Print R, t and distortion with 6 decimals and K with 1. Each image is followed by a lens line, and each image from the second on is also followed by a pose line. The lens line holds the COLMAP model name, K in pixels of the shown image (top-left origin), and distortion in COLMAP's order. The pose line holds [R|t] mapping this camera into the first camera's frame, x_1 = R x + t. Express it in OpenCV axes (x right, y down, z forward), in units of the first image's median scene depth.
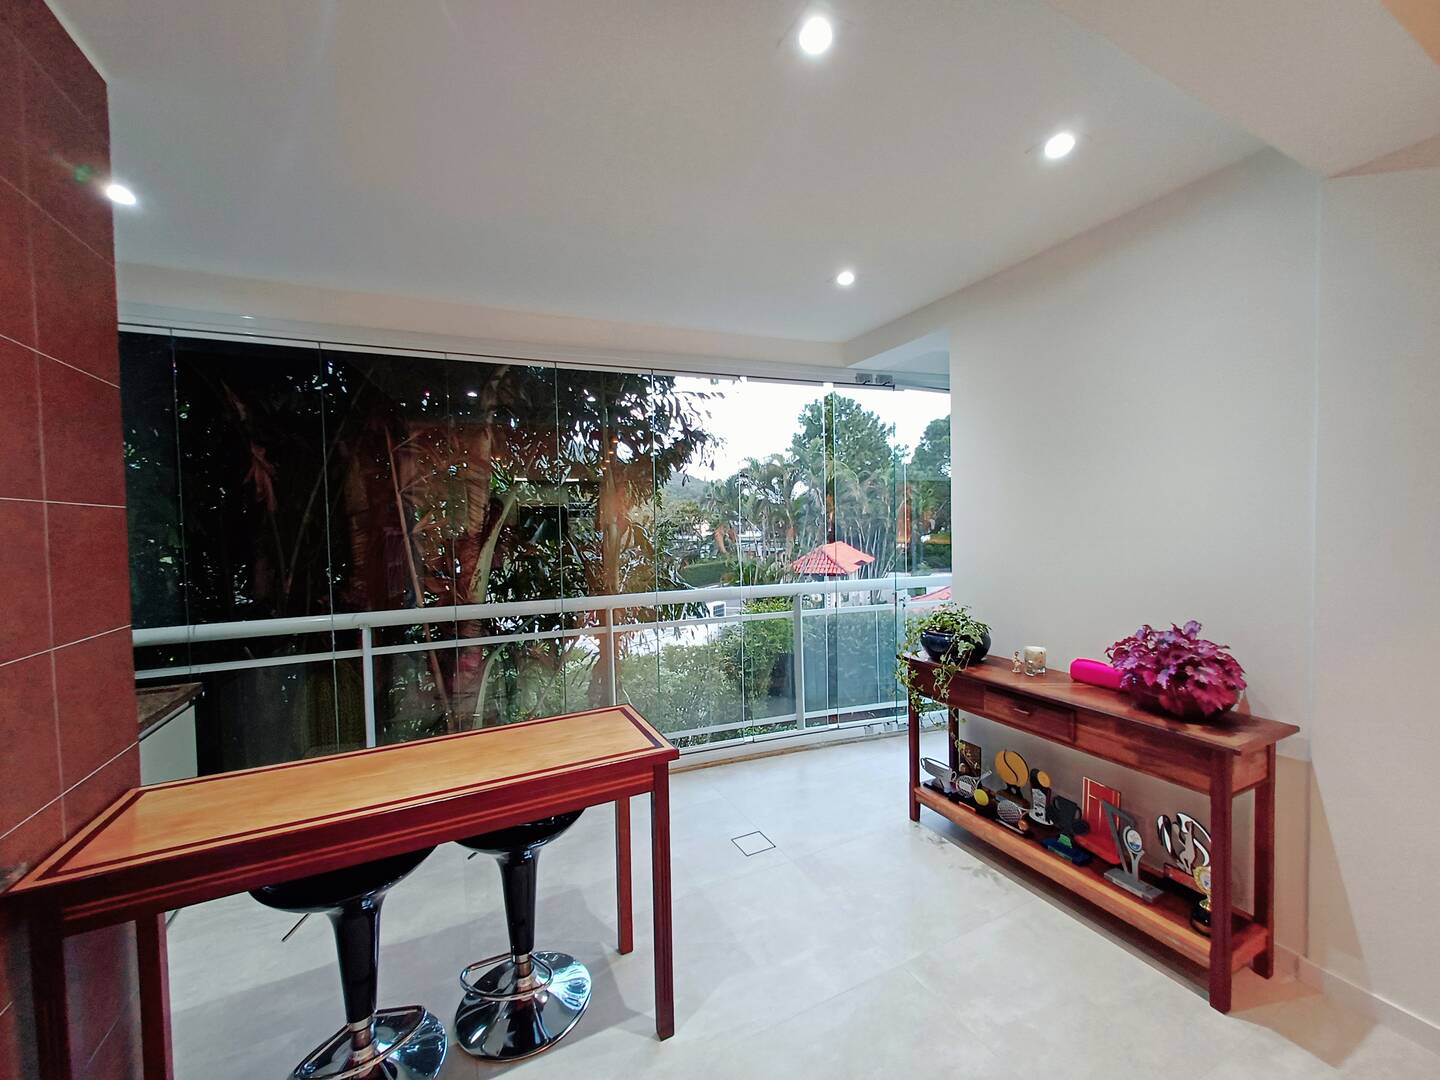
lens RADIAL K [[562.0, 0, 722.9], [0, 562.0, 542.8], [0, 0, 1]] dist [-0.001296, 0.000032]
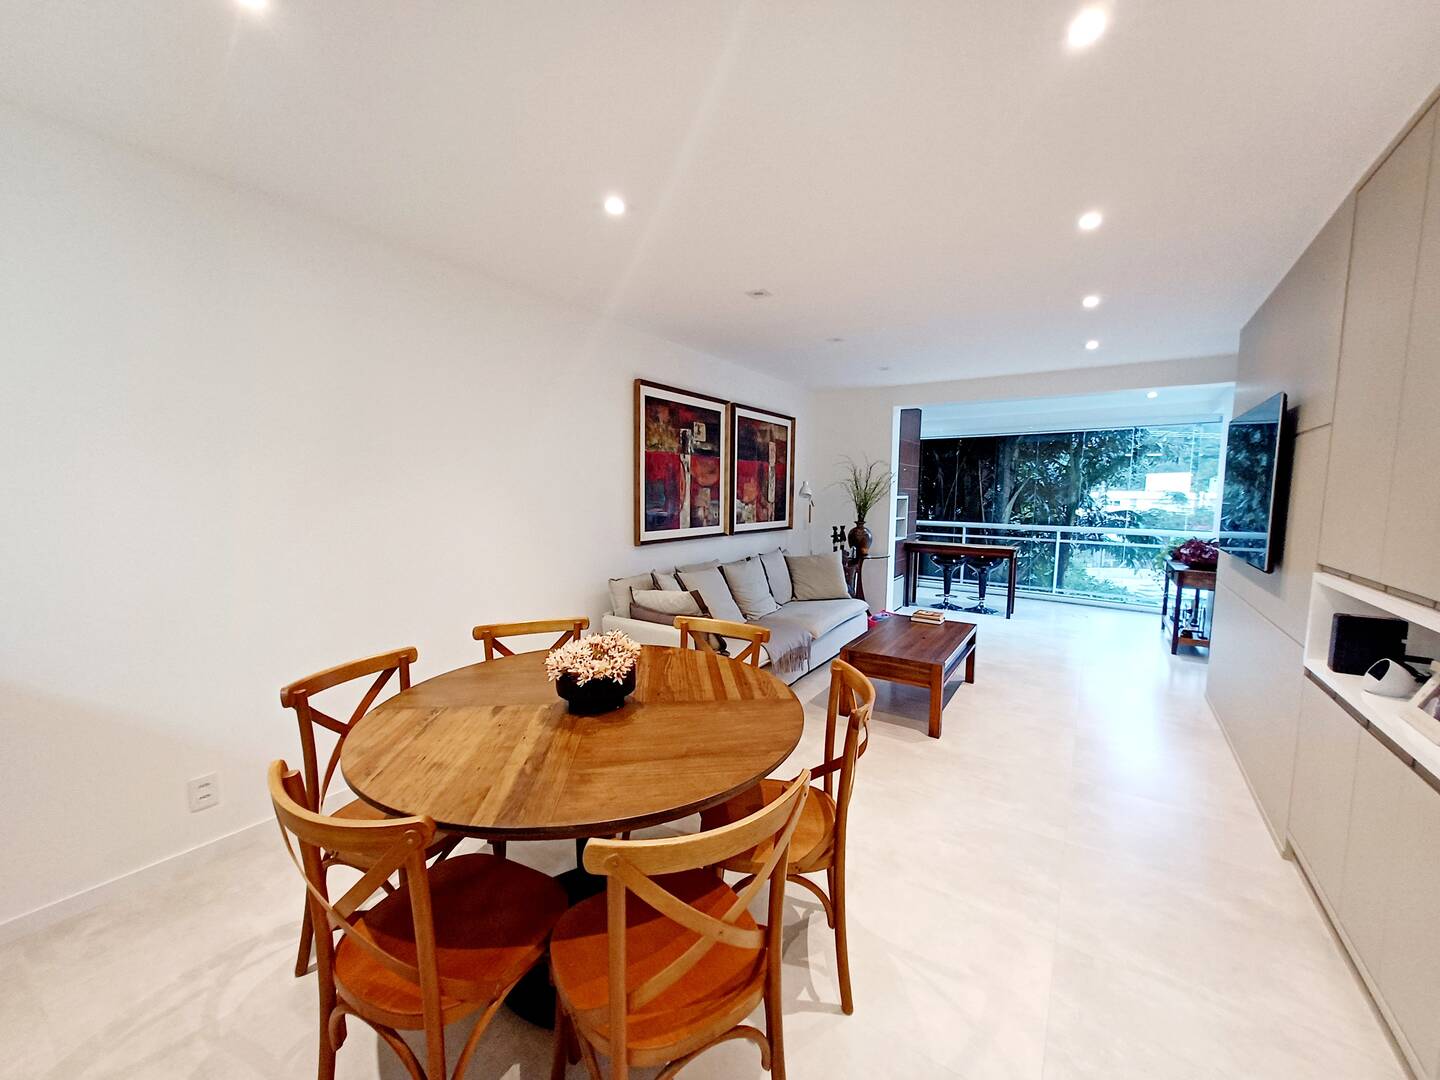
lens RADIAL K [[563.1, 0, 725.9], [0, 563.1, 543.5], [0, 0, 1]] dist [-0.002629, -0.000014]
pose [[0.497392, 0.107953, -0.860783, 0.959132], [-0.052962, 0.994155, 0.094076, 0.016967], [0.865908, -0.001204, 0.500202, -1.160810]]
